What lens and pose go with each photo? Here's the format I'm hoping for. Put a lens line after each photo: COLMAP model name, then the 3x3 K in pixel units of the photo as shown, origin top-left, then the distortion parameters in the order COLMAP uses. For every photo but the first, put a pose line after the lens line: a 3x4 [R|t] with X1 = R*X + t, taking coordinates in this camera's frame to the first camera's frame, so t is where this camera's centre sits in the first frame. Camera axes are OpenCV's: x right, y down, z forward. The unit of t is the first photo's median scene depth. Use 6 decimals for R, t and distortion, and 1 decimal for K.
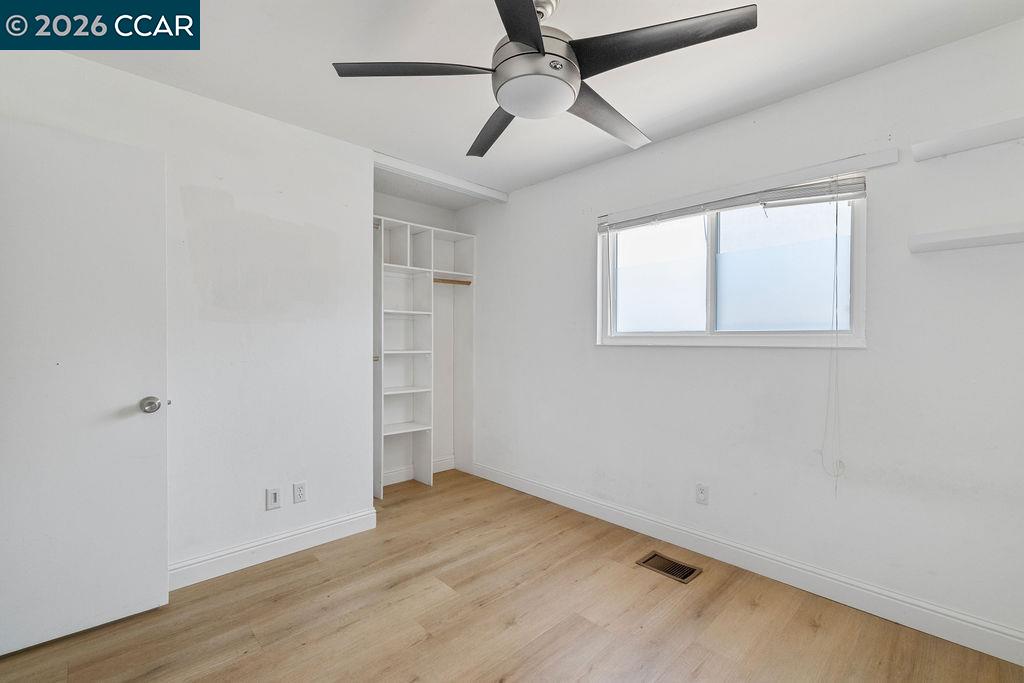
lens RADIAL K [[458.1, 0, 516.4], [0, 458.1, 341.1], [0, 0, 1]] dist [0.003619, 0.004241]
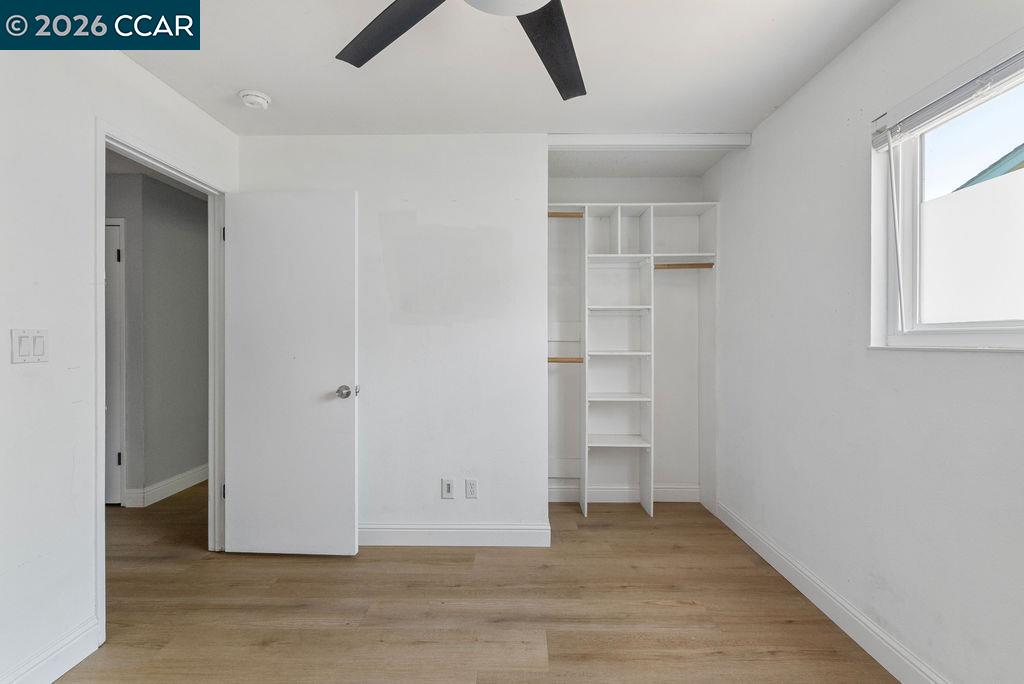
lens RADIAL K [[458.1, 0, 509.7], [0, 458.1, 337.7], [0, 0, 1]] dist [0.003619, 0.004241]
pose [[0.700858, -0.006011, -0.713275, 0.280441], [0.002043, 0.999977, -0.006420, -0.001054], [0.713298, 0.003042, 0.700855, 0.298742]]
